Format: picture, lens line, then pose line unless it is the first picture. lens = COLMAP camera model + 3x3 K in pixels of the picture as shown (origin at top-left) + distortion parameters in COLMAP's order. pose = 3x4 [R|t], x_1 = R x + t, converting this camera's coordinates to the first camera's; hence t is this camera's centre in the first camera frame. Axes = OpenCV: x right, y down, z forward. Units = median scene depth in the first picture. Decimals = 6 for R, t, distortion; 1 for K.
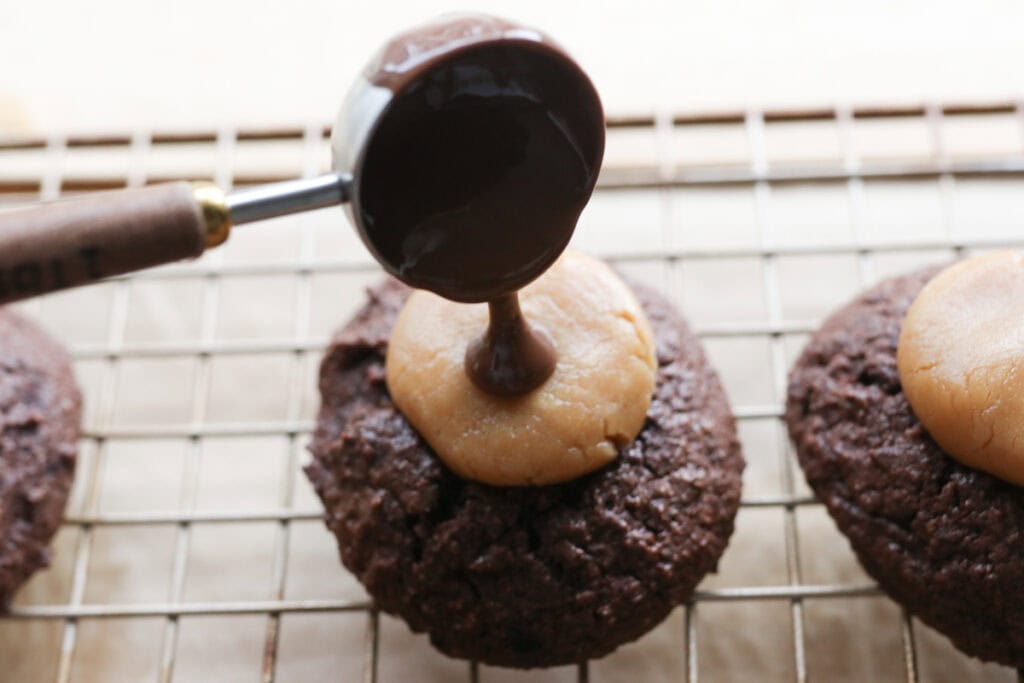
lens RADIAL K [[1691.2, 0, 512.0], [0, 1691.2, 341.5], [0, 0, 1]] dist [-0.069218, 0.050868]
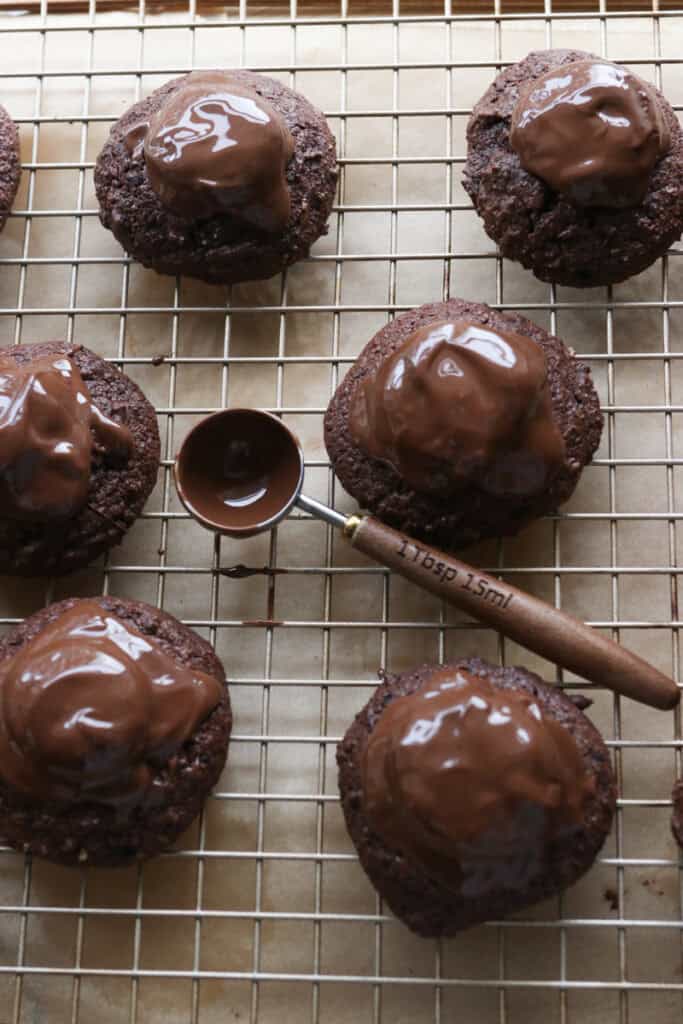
lens RADIAL K [[1691.2, 0, 341.5], [0, 1691.2, 512.0], [0, 0, 1]] dist [-0.069218, 0.050868]
pose [[0.999439, 0.014712, -0.030083, -0.211148], [-0.005265, 0.956188, 0.292705, -0.132765], [0.033071, -0.292382, 0.955730, -0.982288]]
